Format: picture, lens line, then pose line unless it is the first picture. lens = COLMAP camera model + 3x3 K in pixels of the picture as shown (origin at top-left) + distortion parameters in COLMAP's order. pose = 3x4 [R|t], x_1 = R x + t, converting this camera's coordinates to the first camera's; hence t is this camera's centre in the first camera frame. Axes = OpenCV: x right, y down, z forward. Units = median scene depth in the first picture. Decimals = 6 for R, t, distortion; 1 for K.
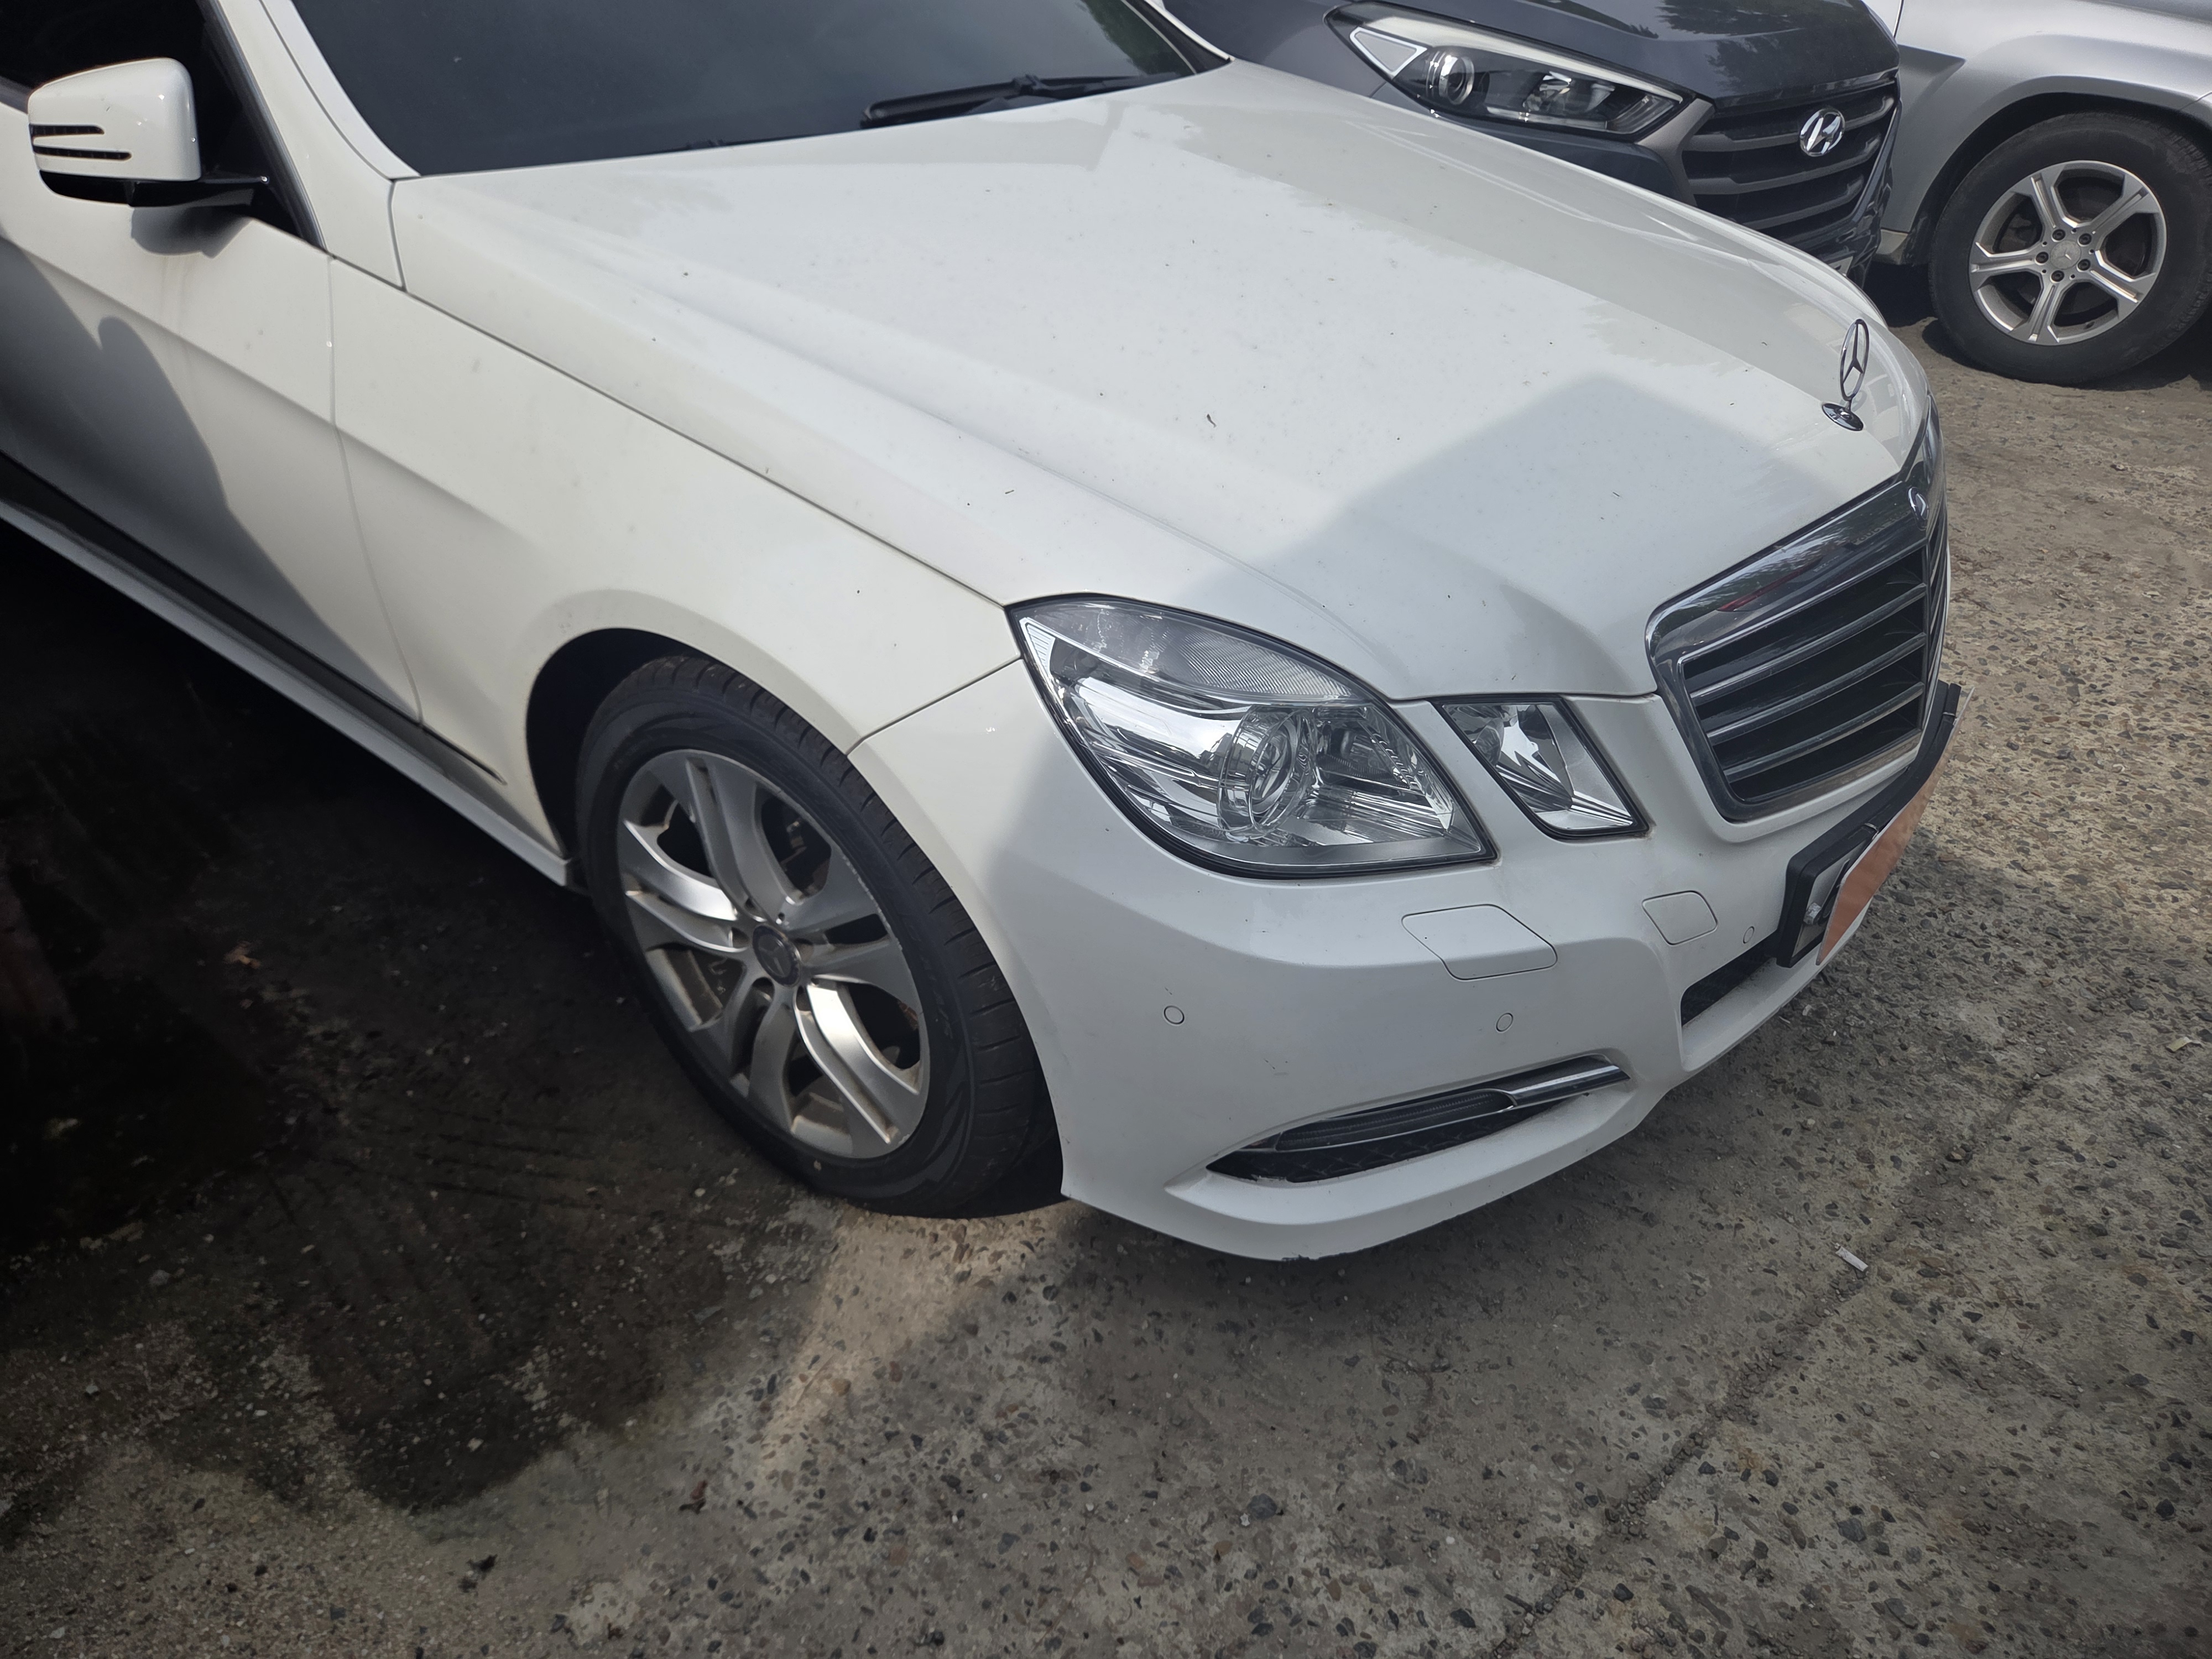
lens RADIAL K [[1507.1, 0, 1107.3], [0, 1507.1, 836.4], [0, 0, 1]] dist [0.054401, -0.058418]
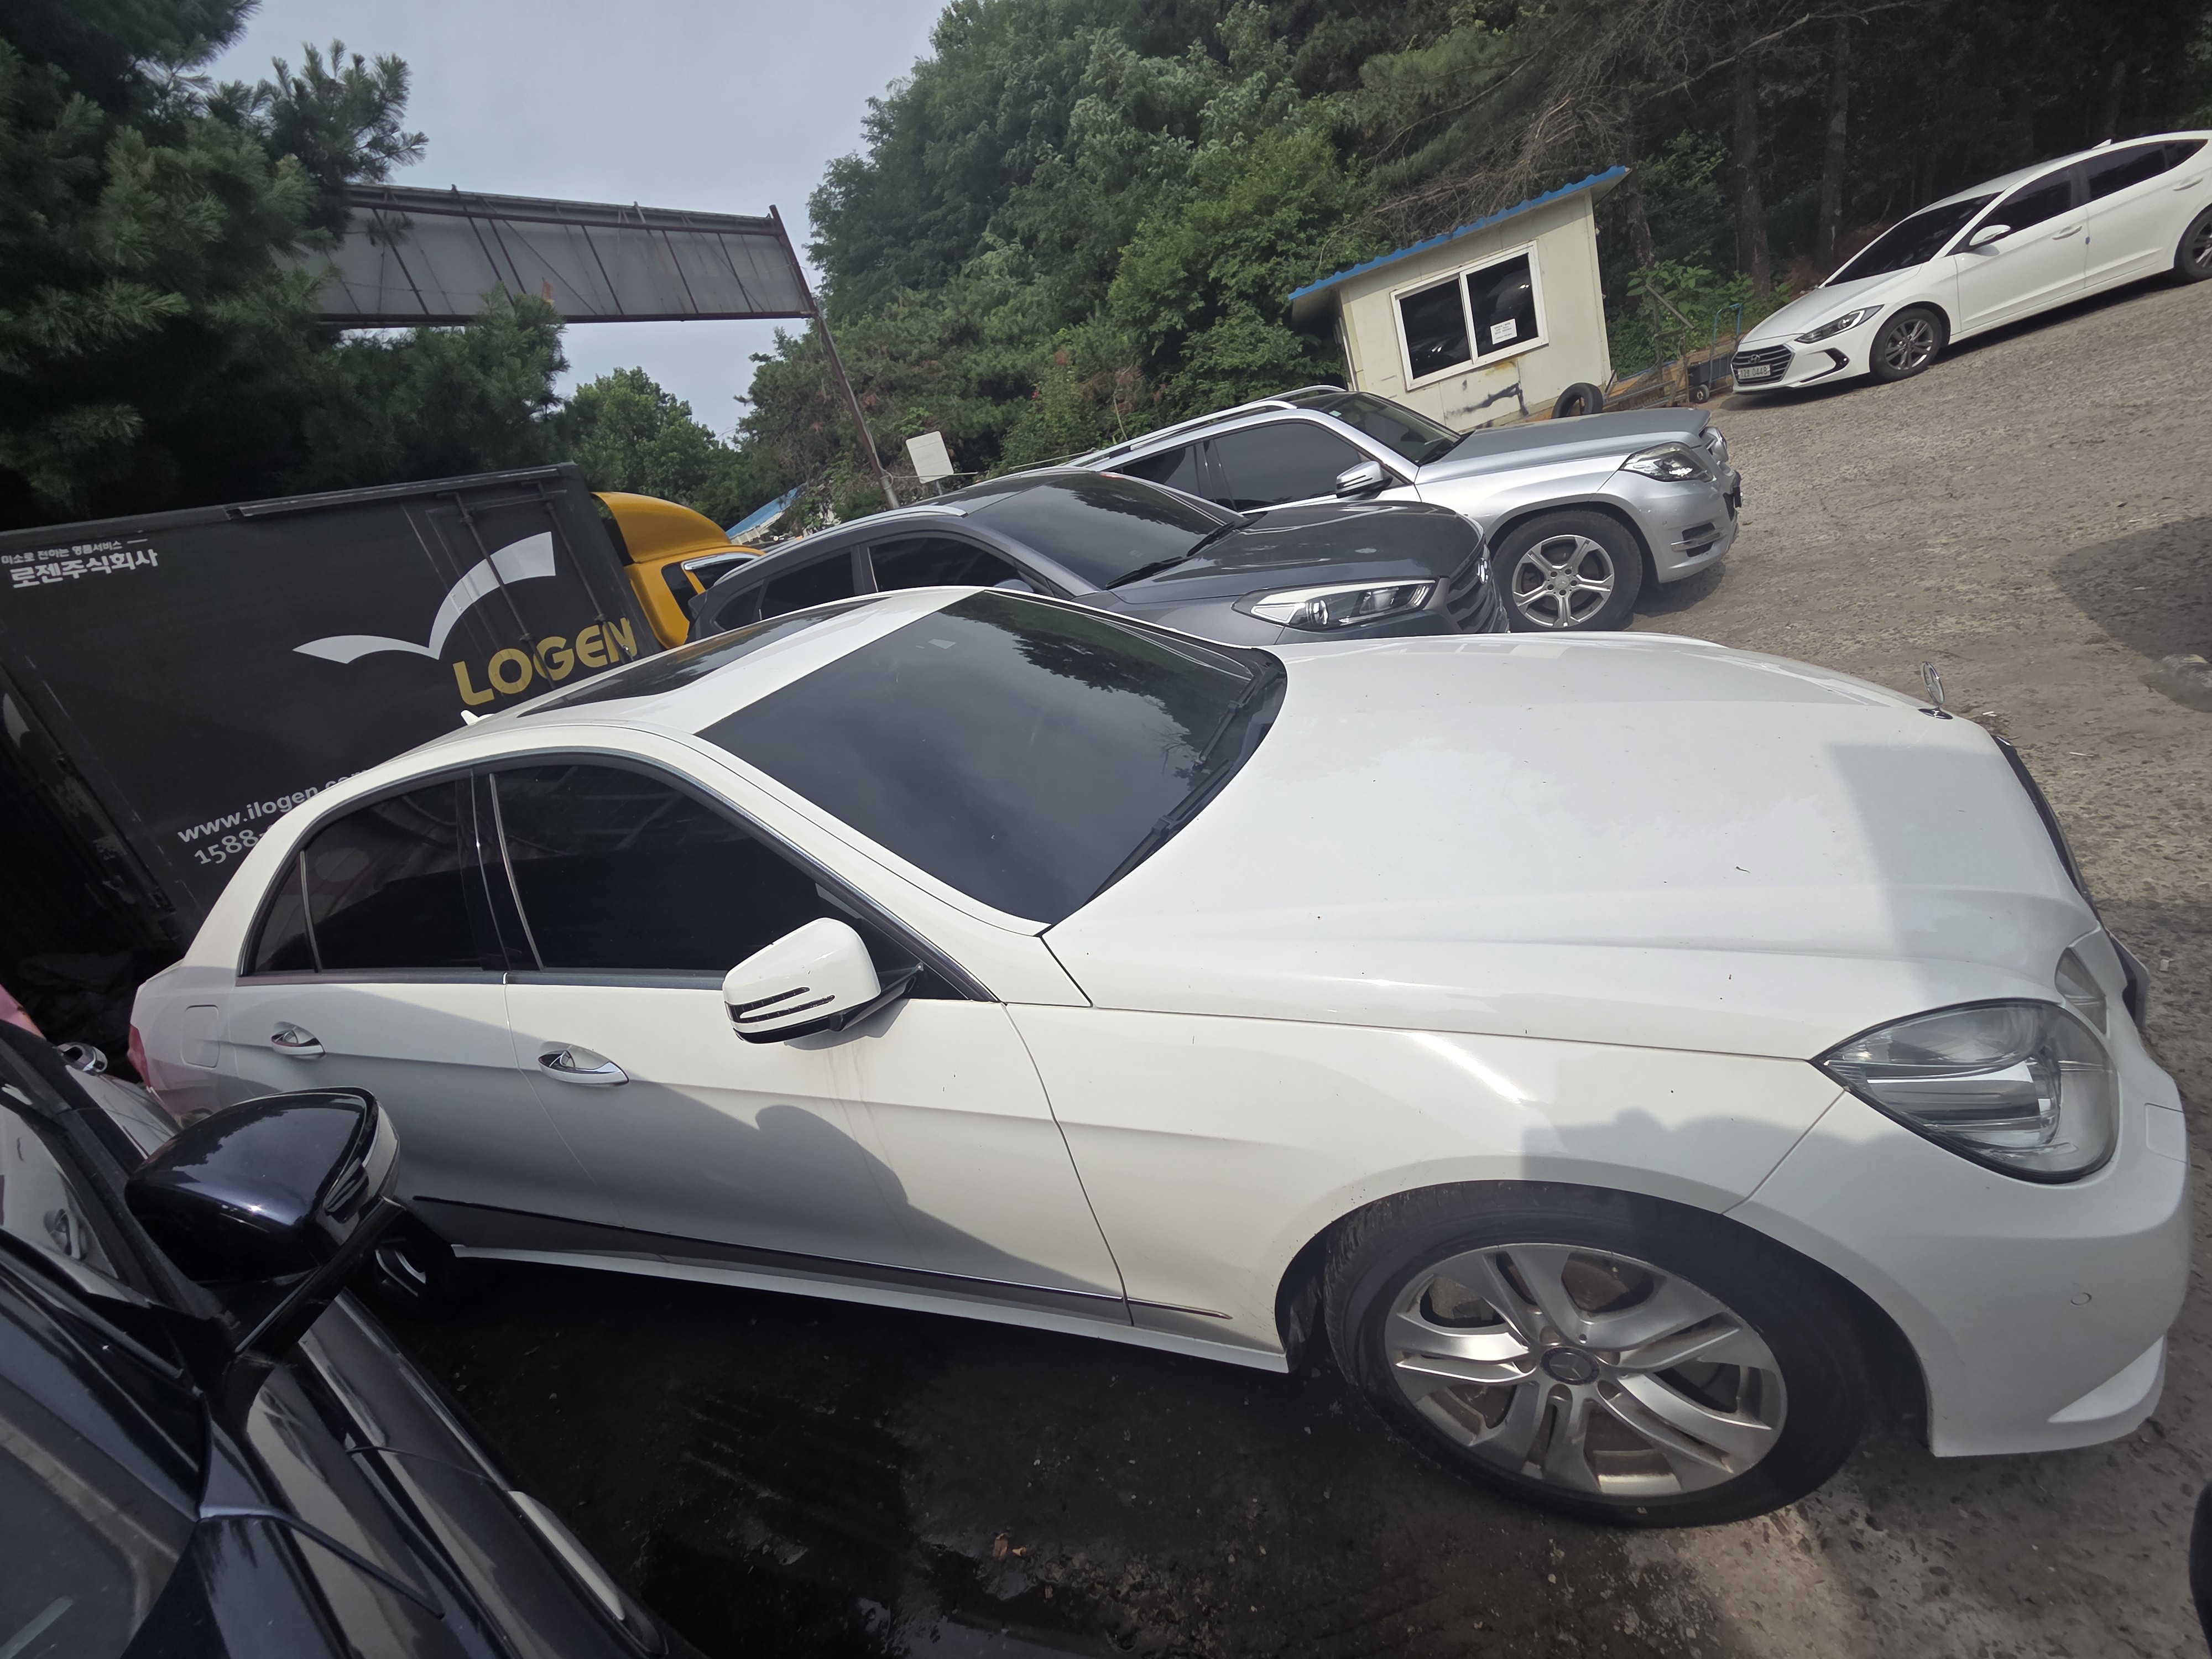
lens RADIAL K [[898.2, 0, 1106.0], [0, 898.2, 810.8], [0, 0, 1]] dist [0.001176, 0.000506]
pose [[0.901277, -0.378131, 0.211463, -0.510635], [0.419065, 0.884730, -0.204052, -0.318352], [-0.109929, 0.272524, 0.955848, 0.168704]]
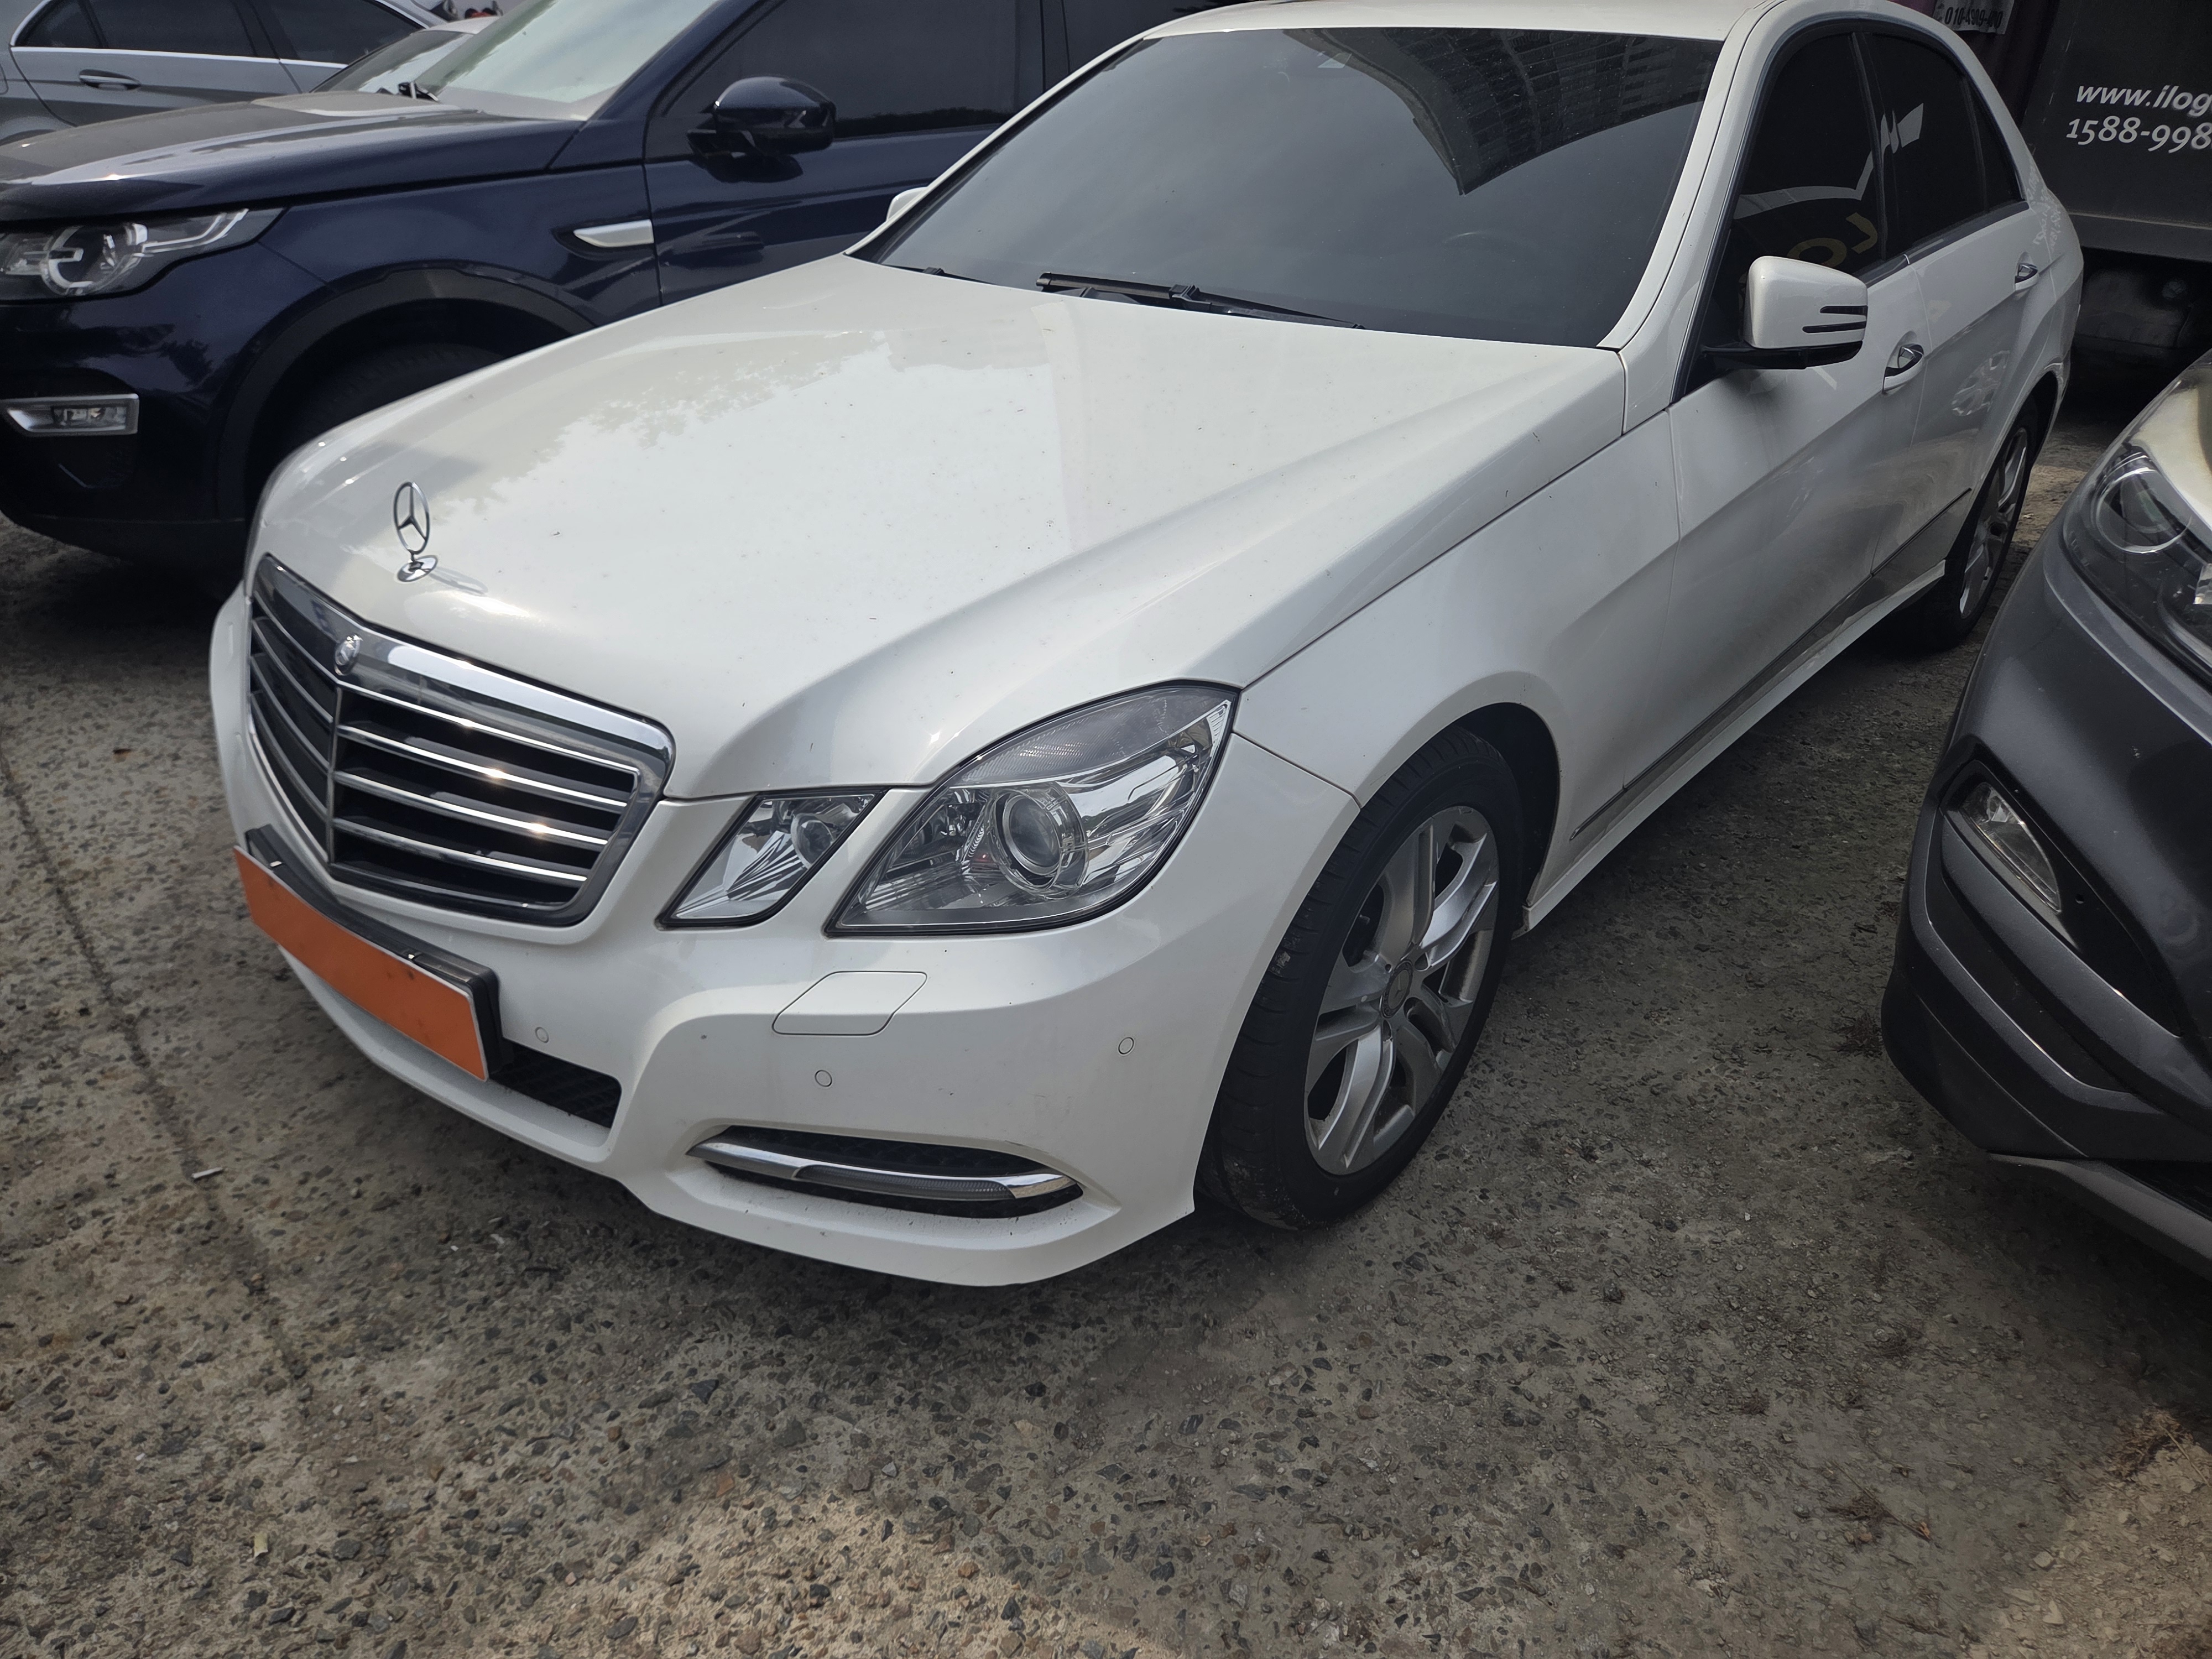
lens RADIAL K [[1507.1, 0, 1107.3], [0, 1507.1, 836.4], [0, 0, 1]] dist [0.054401, -0.058418]
pose [[-0.013732, 0.448903, -0.893475, 1.343542], [-0.550699, 0.742431, 0.381479, -0.723604], [0.834591, 0.497274, 0.237015, 1.095903]]
